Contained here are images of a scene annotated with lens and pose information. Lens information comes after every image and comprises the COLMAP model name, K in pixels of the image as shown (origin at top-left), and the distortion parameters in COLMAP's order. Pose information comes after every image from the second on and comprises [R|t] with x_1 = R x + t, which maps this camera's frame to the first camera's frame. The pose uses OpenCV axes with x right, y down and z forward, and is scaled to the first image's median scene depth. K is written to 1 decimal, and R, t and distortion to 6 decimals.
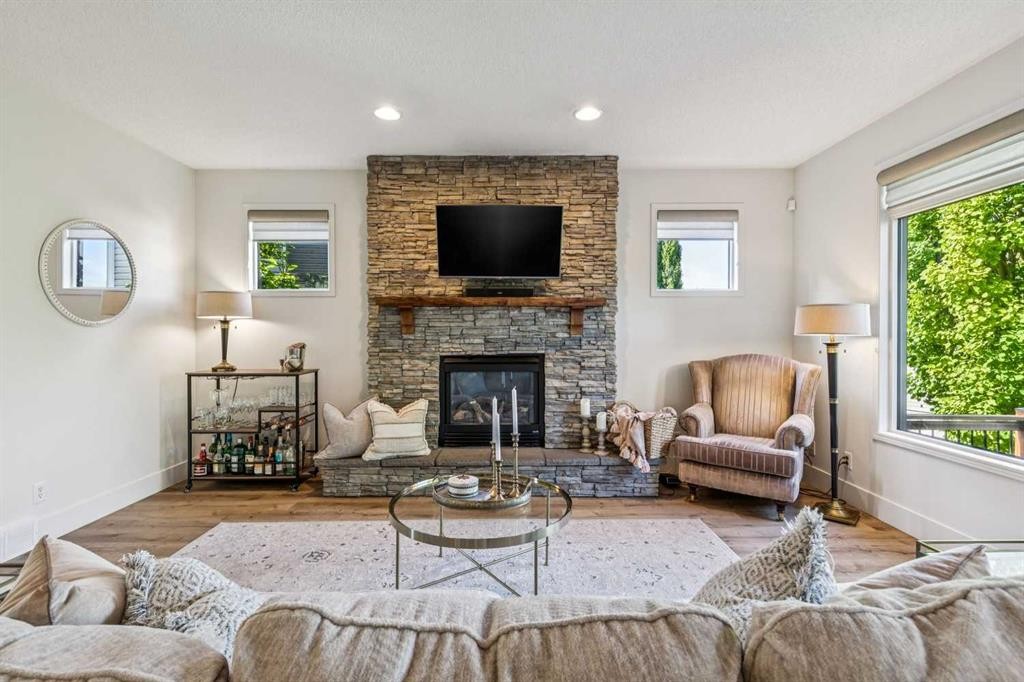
lens RADIAL K [[468.8, 0, 510.9], [0, 468.8, 334.1], [0, 0, 1]] dist [0.011121, -0.000040]
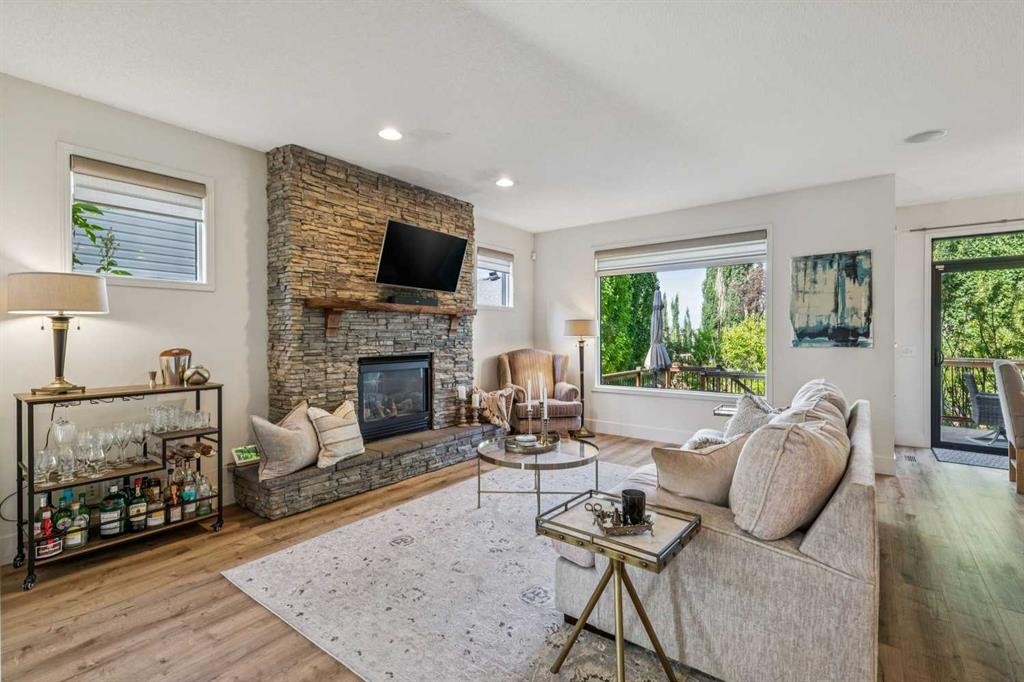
lens RADIAL K [[461.8, 0, 510.2], [0, 461.8, 335.7], [0, 0, 1]] dist [0.007733, -0.000089]
pose [[0.611190, -0.001332, 0.791483, -0.762476], [0.004554, 0.999988, -0.001834, 0.000823], [-0.791471, 0.004725, 0.611188, 0.104693]]
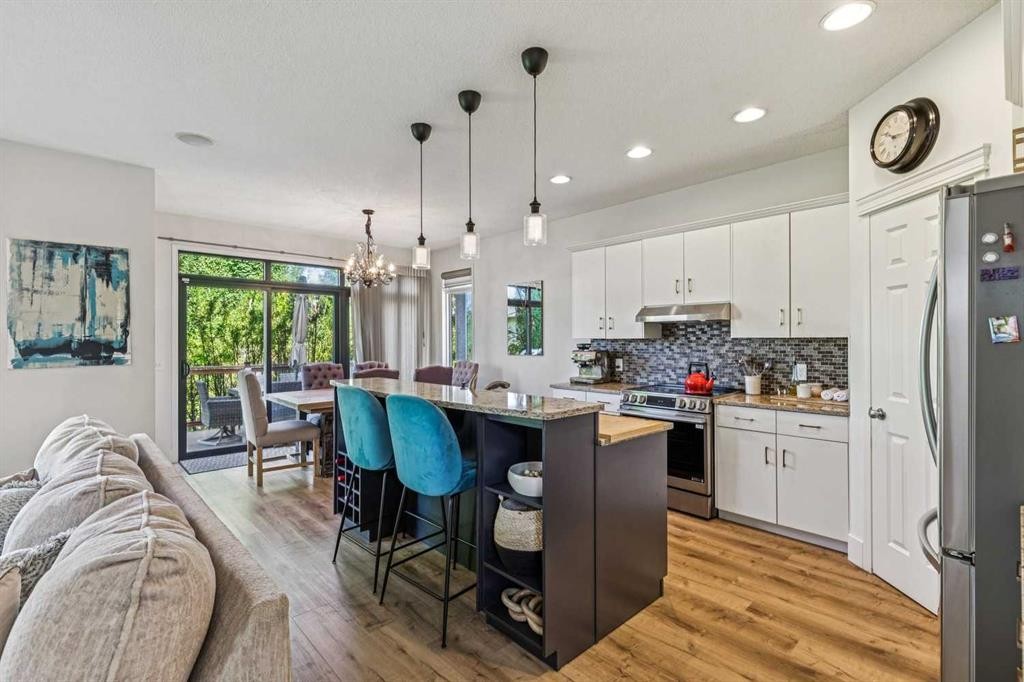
lens RADIAL K [[463.1, 0, 507.4], [0, 463.1, 339.3], [0, 0, 1]] dist [0.003813, 0.000544]
pose [[-0.683639, 0.005109, 0.729803, -0.566033], [0.008816, 0.999960, 0.001257, -0.014896], [-0.729767, 0.007293, -0.683657, 0.182737]]
